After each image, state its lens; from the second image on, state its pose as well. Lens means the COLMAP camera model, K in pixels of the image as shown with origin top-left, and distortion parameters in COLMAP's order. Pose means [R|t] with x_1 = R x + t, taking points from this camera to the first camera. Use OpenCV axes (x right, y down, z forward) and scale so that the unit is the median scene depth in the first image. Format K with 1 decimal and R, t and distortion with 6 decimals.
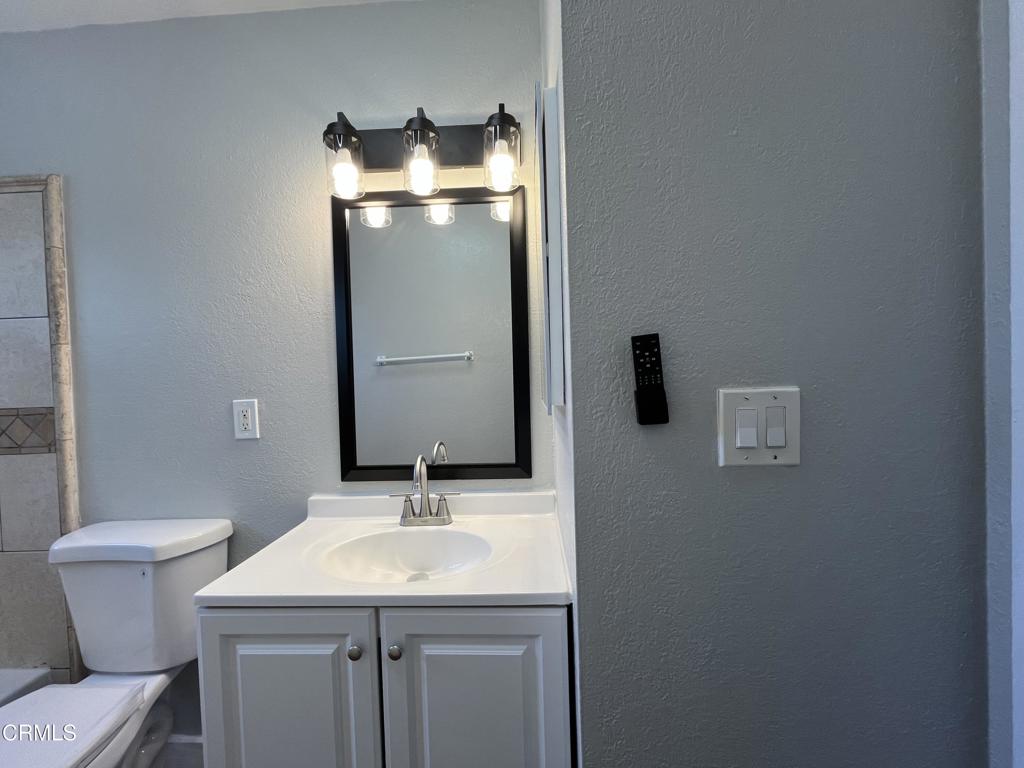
lens RADIAL K [[415.9, 0, 510.9], [0, 415.9, 385.6], [0, 0, 1]] dist [-0.003017, -0.000040]
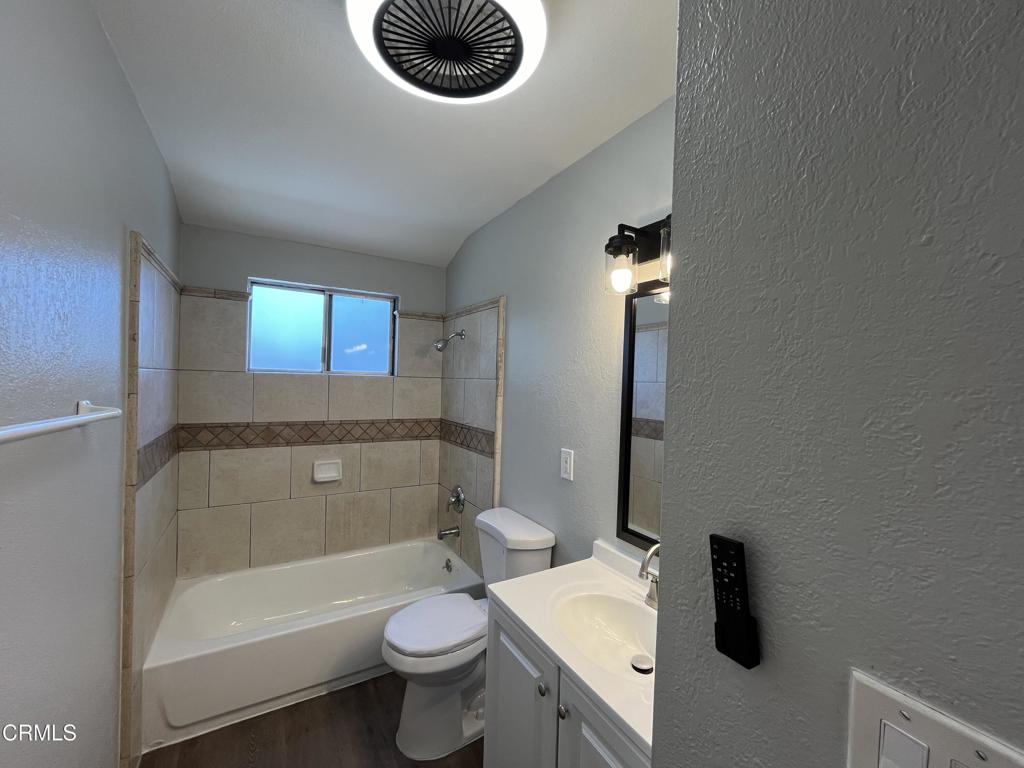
lens RADIAL K [[415.9, 0, 510.9], [0, 415.9, 385.6], [0, 0, 1]] dist [-0.003017, -0.000040]
pose [[0.540497, 0.060908, -0.839138, 0.371552], [-0.063049, 0.997504, 0.031793, -0.204054], [0.838980, 0.035723, 0.542988, 0.122358]]
